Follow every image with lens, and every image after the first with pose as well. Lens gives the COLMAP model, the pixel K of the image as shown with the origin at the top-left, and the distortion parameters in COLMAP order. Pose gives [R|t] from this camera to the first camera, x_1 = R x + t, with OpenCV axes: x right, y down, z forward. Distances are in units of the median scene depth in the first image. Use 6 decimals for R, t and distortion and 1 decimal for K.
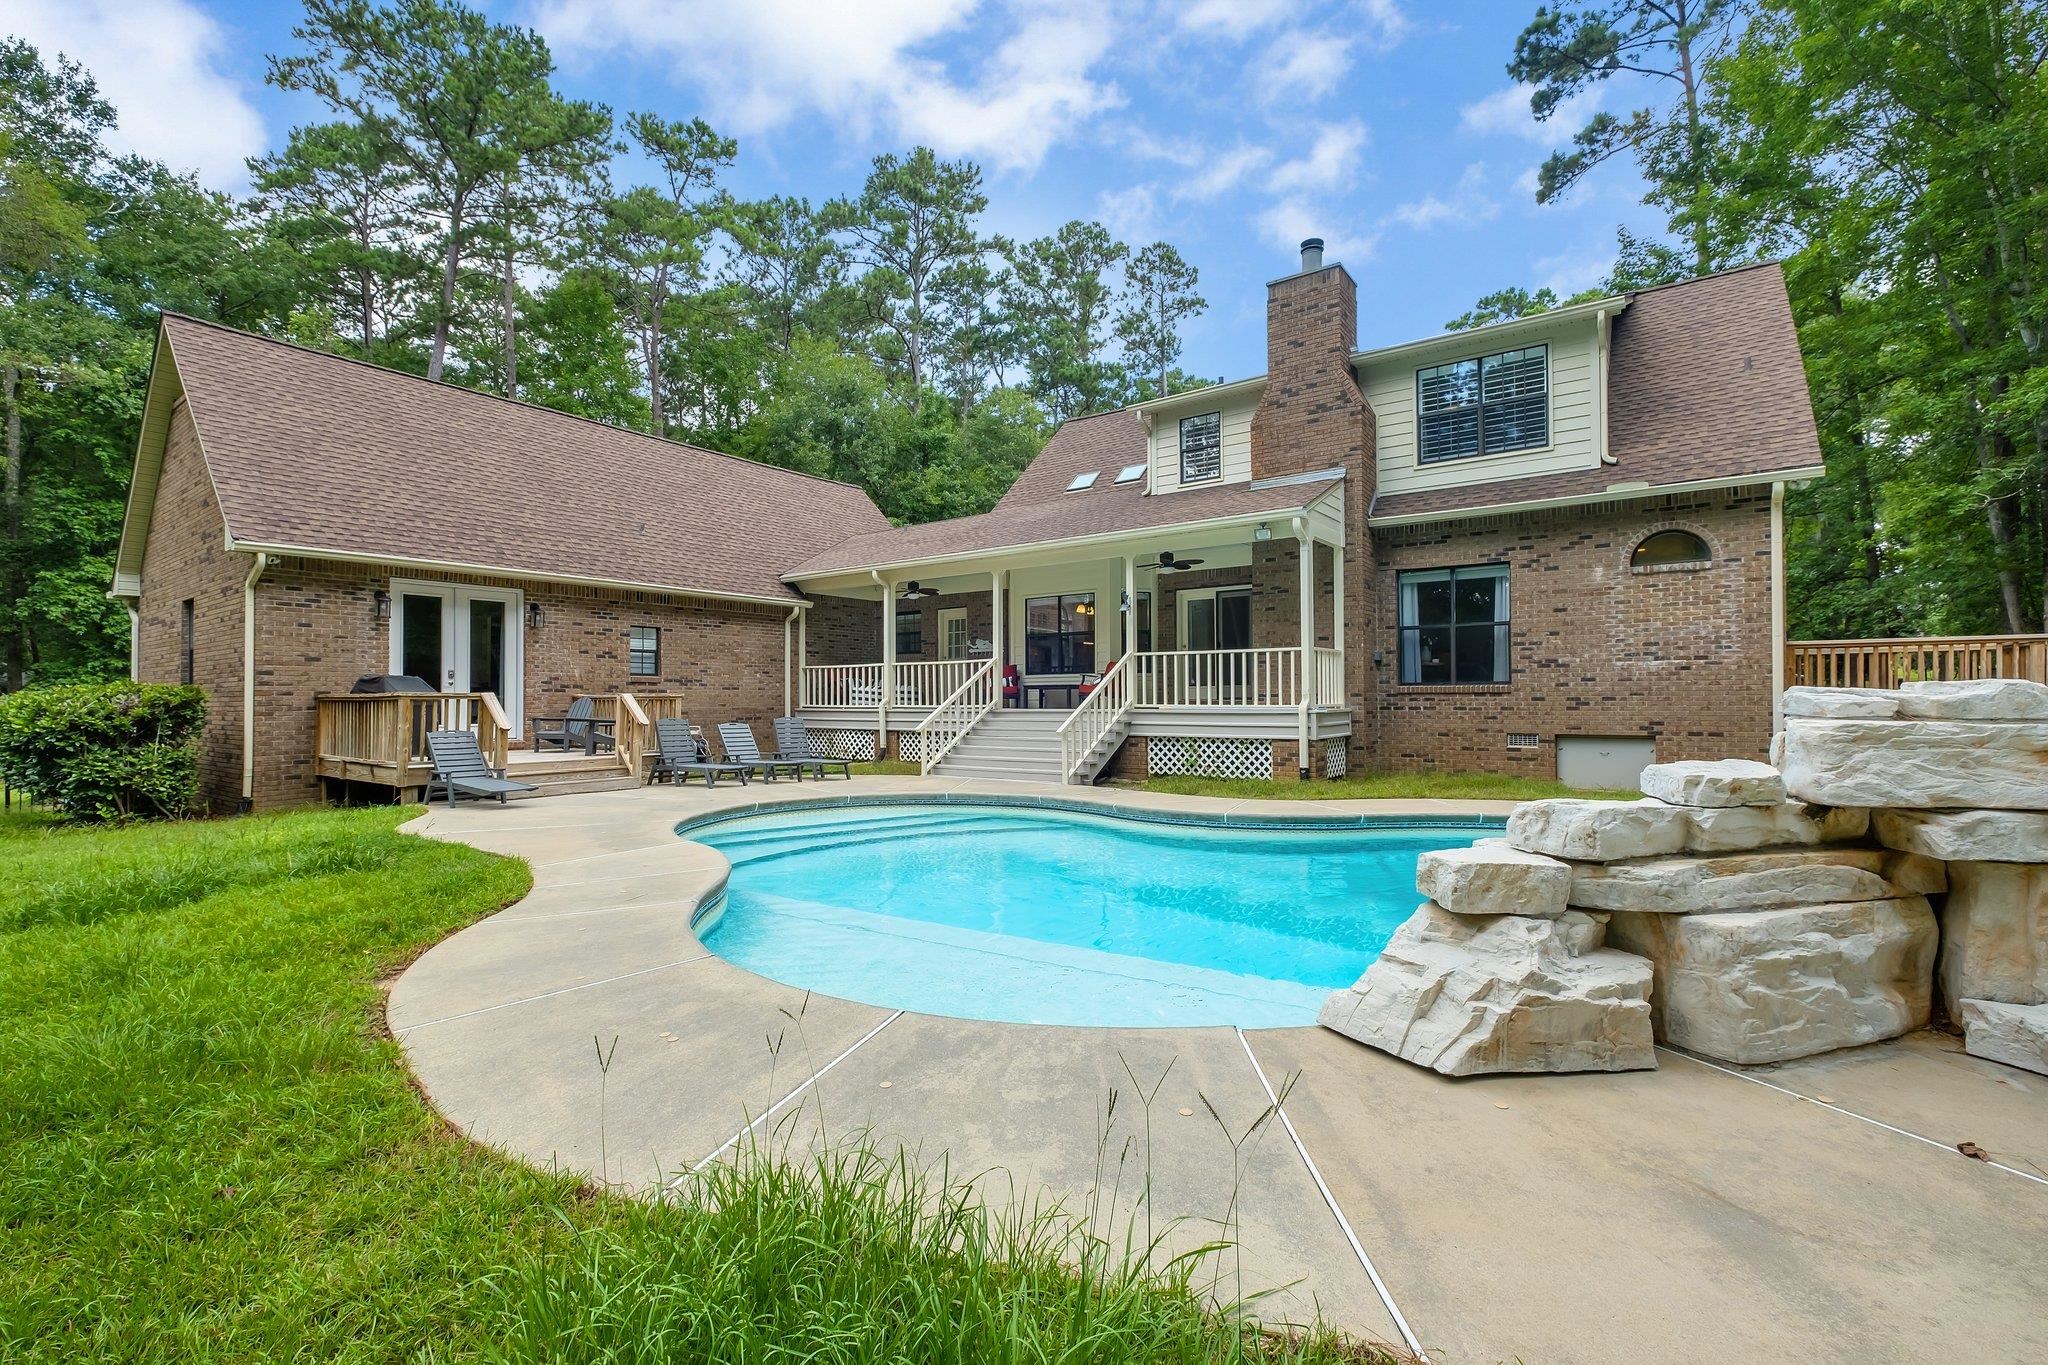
lens RADIAL K [[898.8, 0, 1040.5], [0, 898.8, 682.4], [0, 0, 1]] dist [-0.003080, 0.000278]
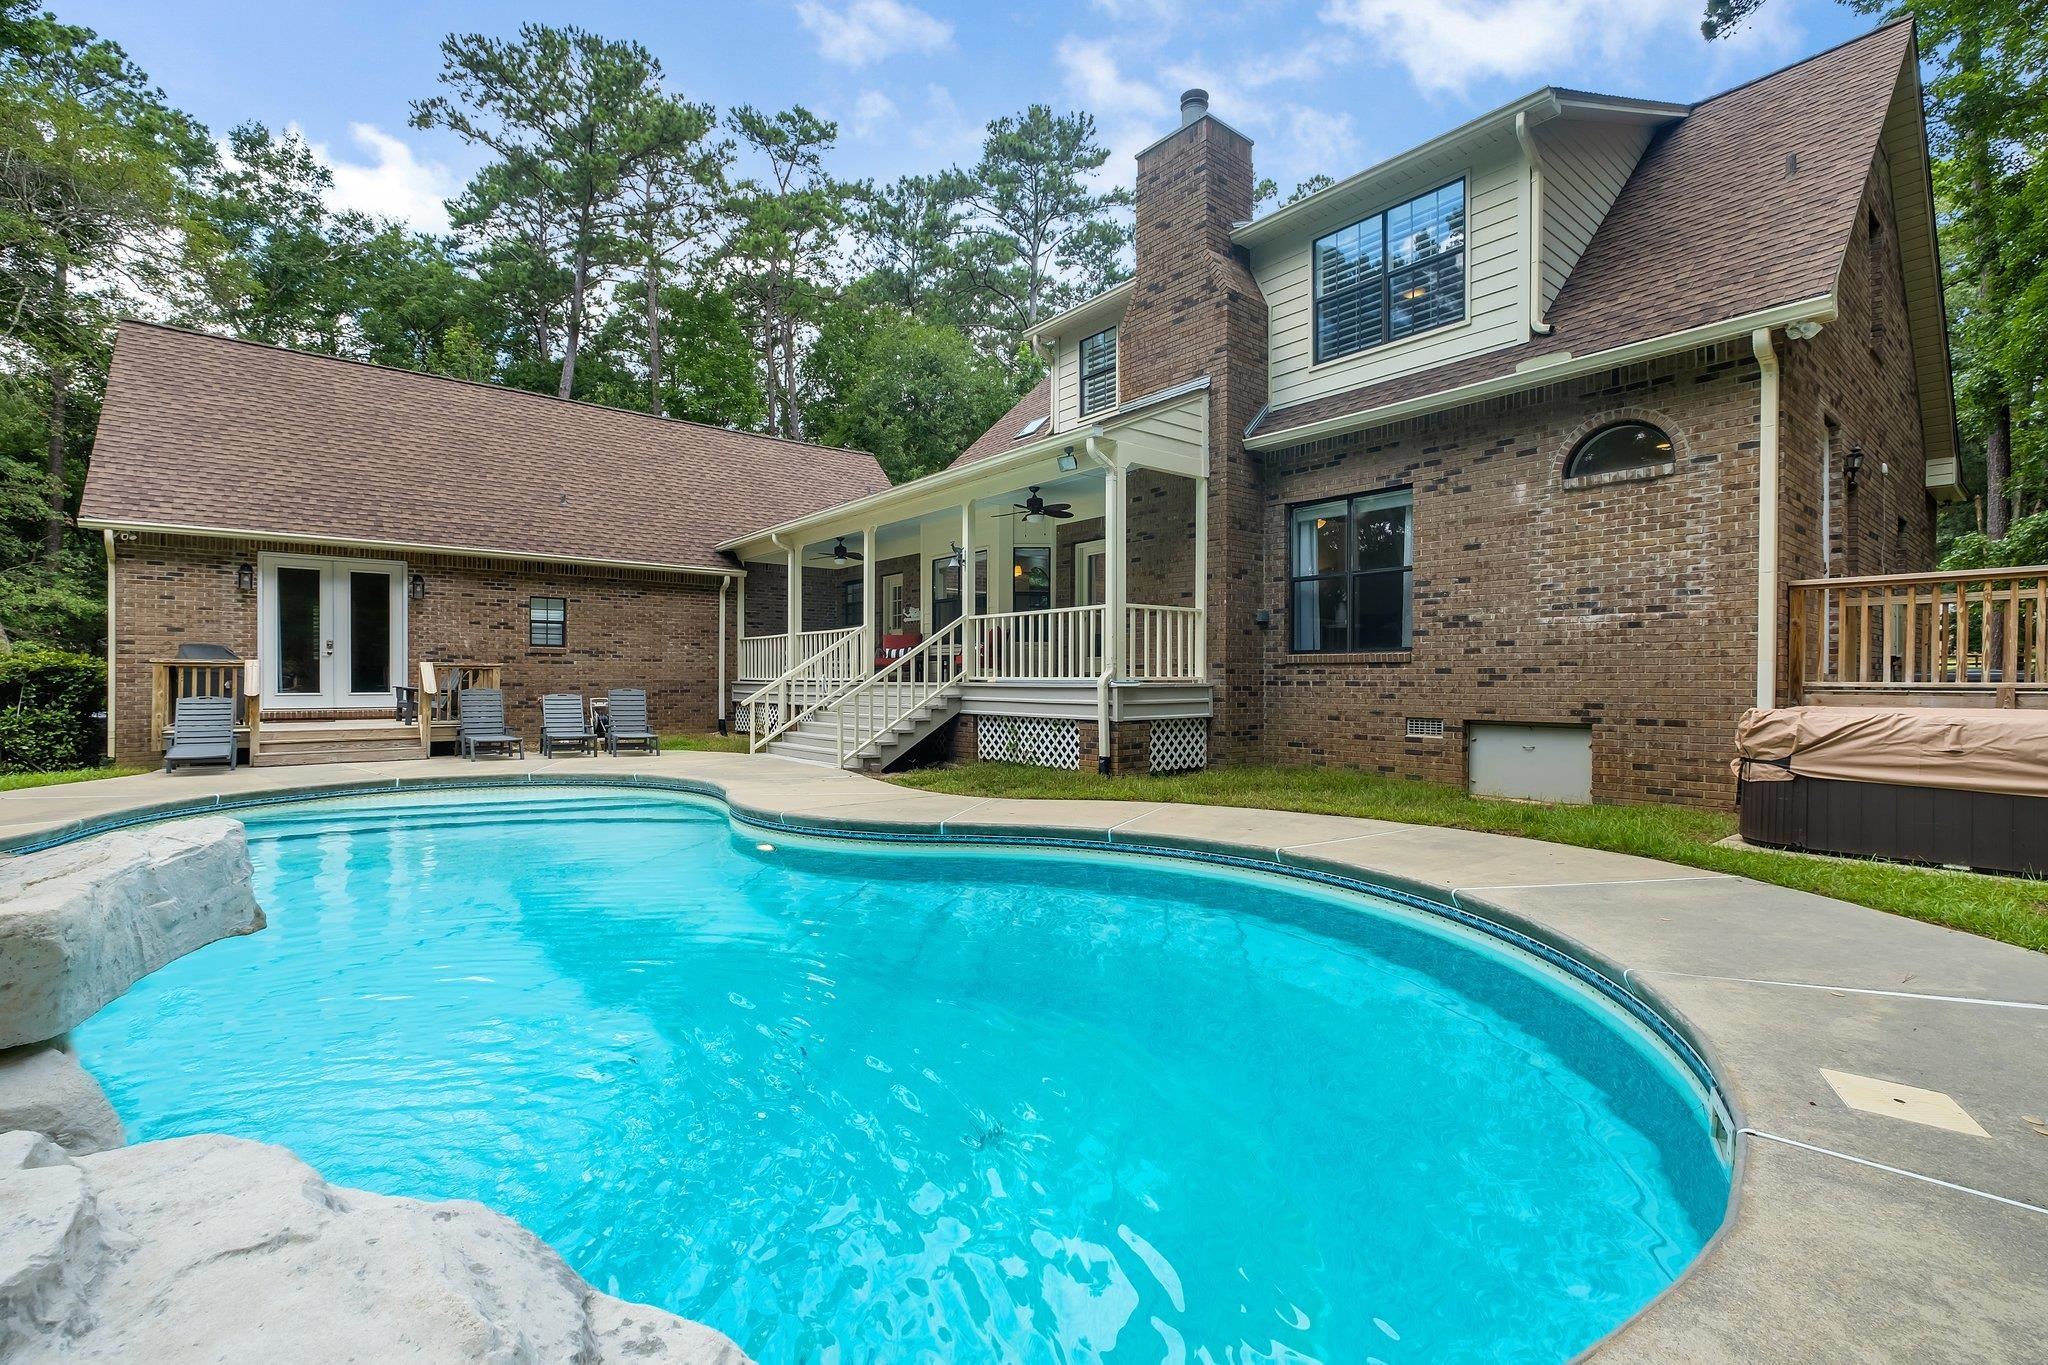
lens RADIAL K [[898.8, 0, 1023.8], [0, 898.8, 679.1], [0, 0, 1]] dist [-0.003080, 0.000278]
pose [[0.968193, 0.005474, -0.250144, 0.376315], [-0.000691, 0.999815, 0.019208, 0.010545], [0.250203, -0.018424, 0.968018, 0.194701]]
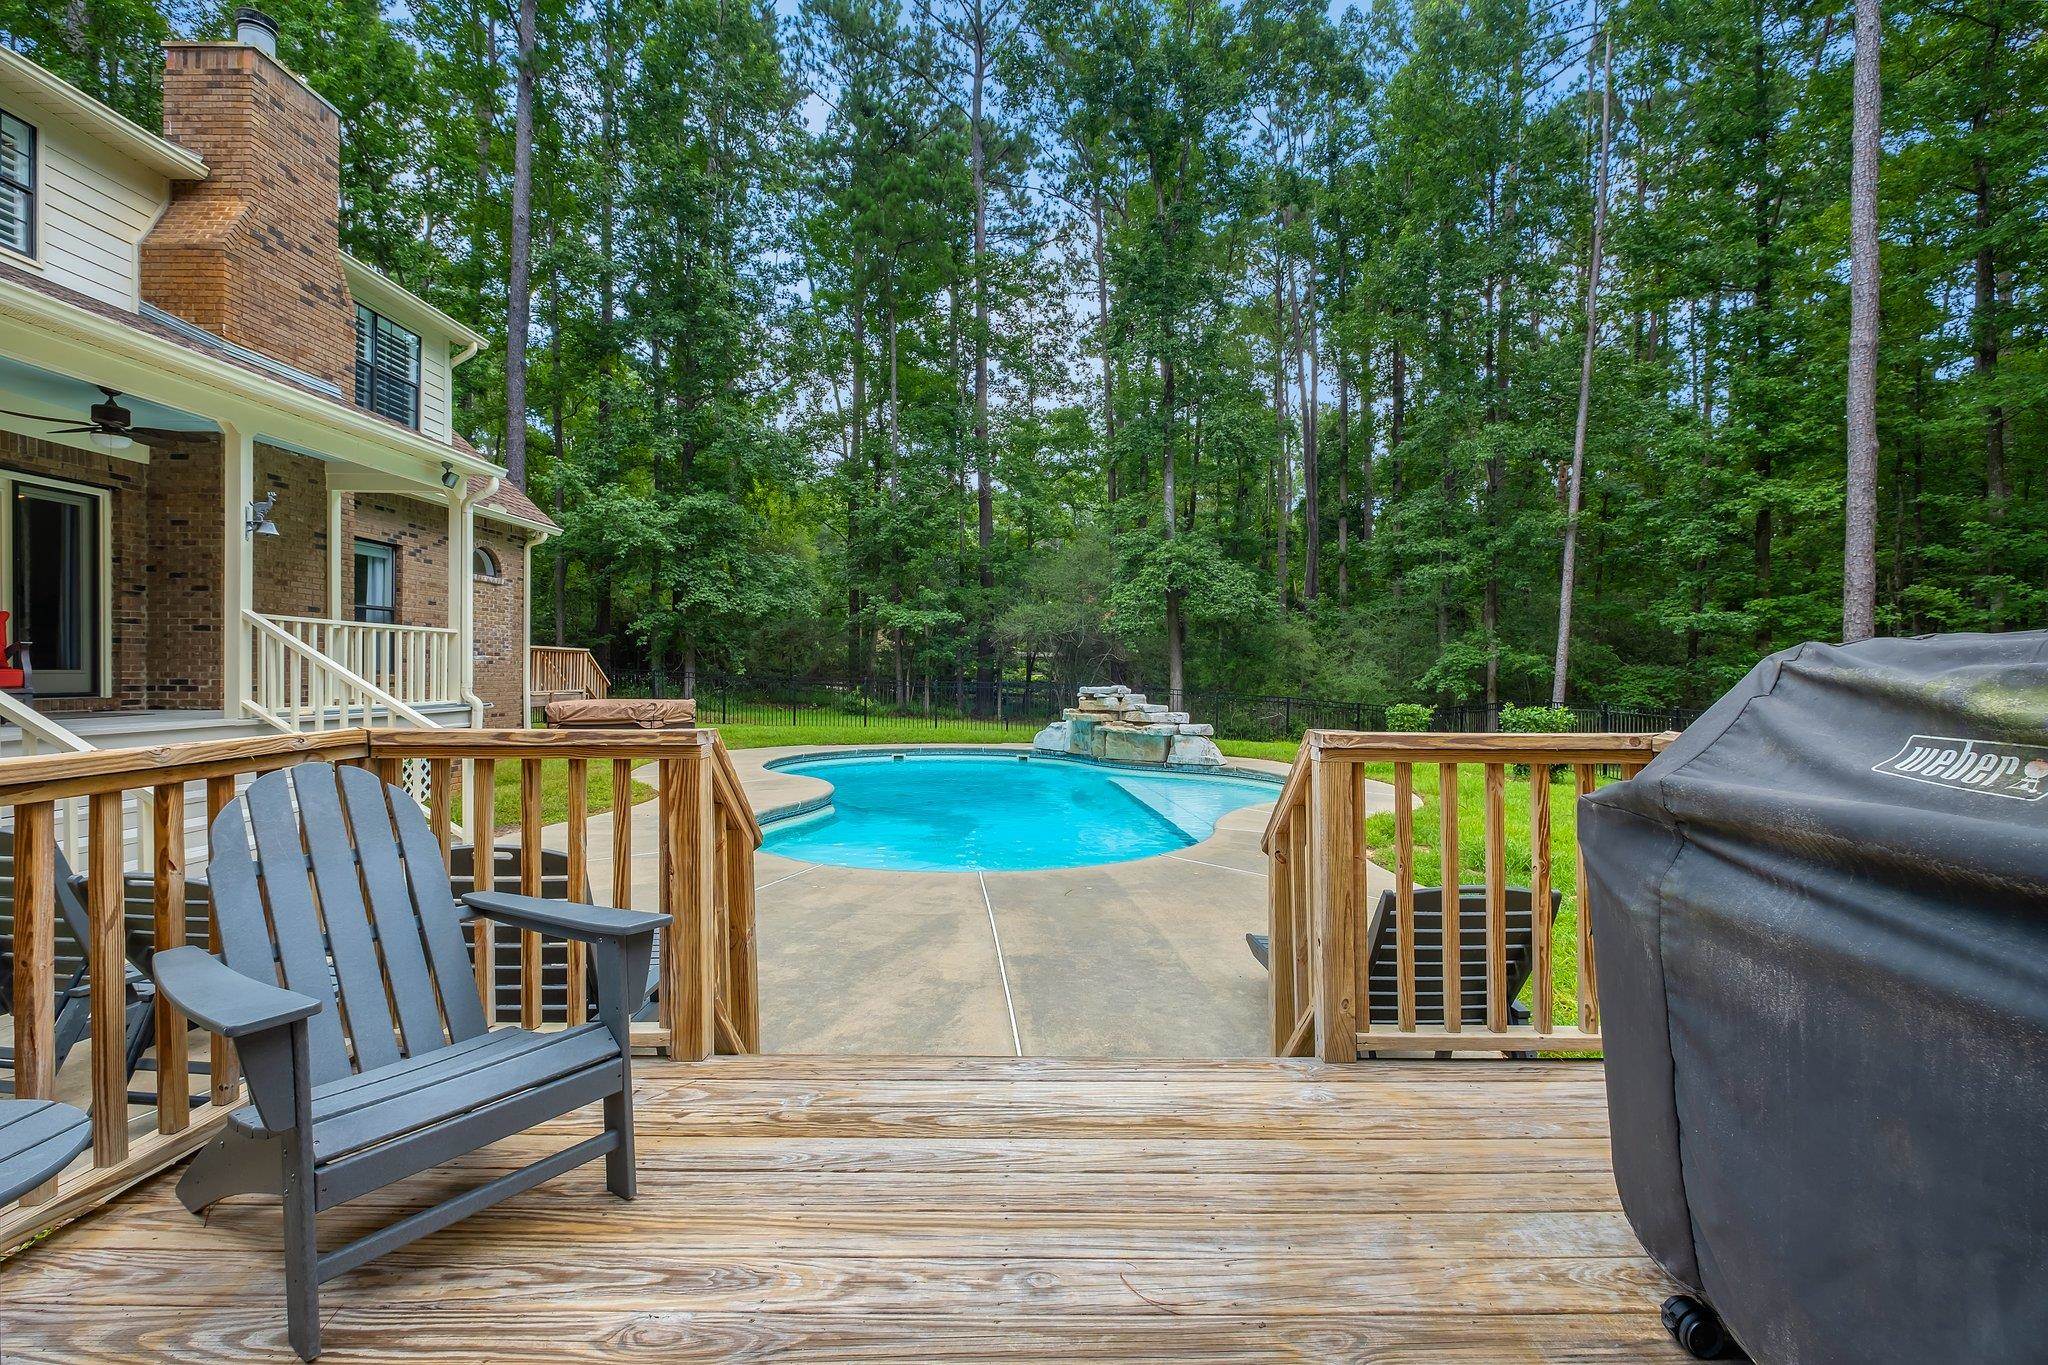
lens RADIAL K [[898.8, 0, 1046.5], [0, 898.8, 665.6], [0, 0, 1]] dist [-0.003080, 0.000278]
pose [[-0.601953, 0.005230, 0.798515, -0.617795], [-0.020063, 0.999564, -0.021672, 0.000009], [-0.798280, -0.029066, -0.601585, 0.963493]]
